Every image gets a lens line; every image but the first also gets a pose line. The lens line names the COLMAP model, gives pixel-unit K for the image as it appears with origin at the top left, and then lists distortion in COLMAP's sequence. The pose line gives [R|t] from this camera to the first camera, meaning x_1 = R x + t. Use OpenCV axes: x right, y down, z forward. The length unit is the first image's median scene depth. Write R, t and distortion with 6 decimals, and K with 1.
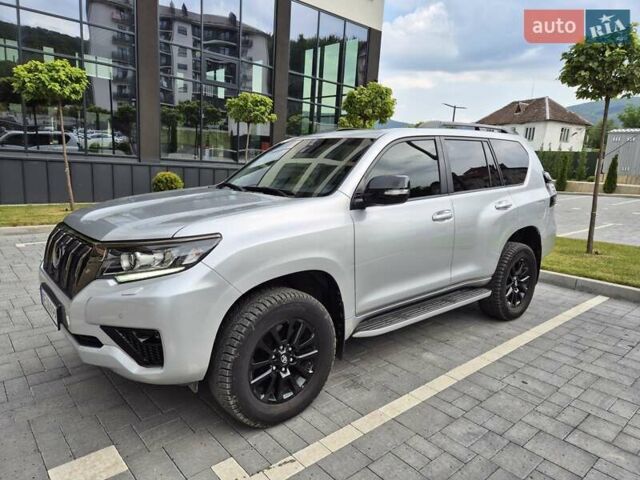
lens RADIAL K [[422.0, 0, 323.4], [0, 422.0, 237.5], [0, 0, 1]] dist [0.069761, -0.046465]
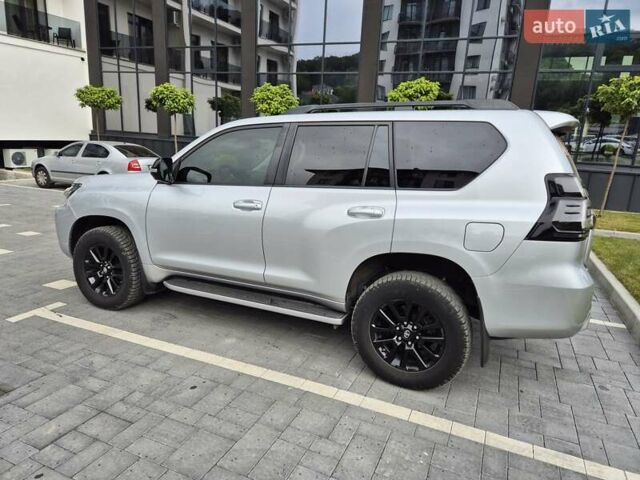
lens RADIAL K [[422.0, 0, 323.9], [0, 422.0, 235.5], [0, 0, 1]] dist [0.069761, -0.046465]
pose [[0.430022, 0.170393, -0.886593, 1.144342], [-0.186308, 0.977639, 0.097527, -0.102361], [0.883386, 0.123240, 0.452152, 0.677432]]
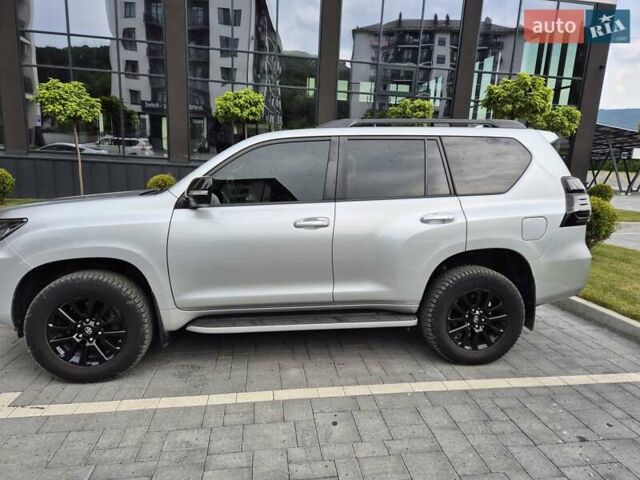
lens RADIAL K [[422.0, 0, 323.3], [0, 422.0, 242.9], [0, 0, 1]] dist [0.069761, -0.046465]
pose [[0.841951, 0.087644, -0.532387, 0.738844], [-0.091207, 0.995638, 0.019666, -0.026743], [0.531789, 0.032000, 0.846272, 0.226551]]
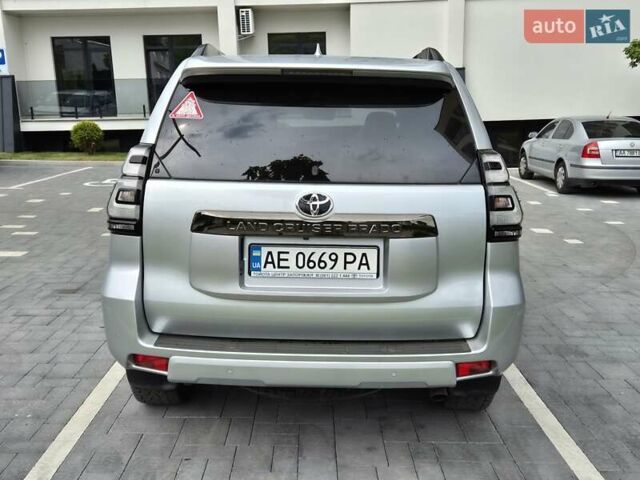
lens RADIAL K [[687.5, 0, 317.3], [0, 687.5, 240.0], [0, 0, 1]] dist [0.051552, 0.000000]
pose [[-0.651857, 0.110634, -0.750228, 1.168190], [-0.152684, 0.949895, 0.272742, -0.346414], [0.742812, 0.292336, -0.602303, 2.000629]]
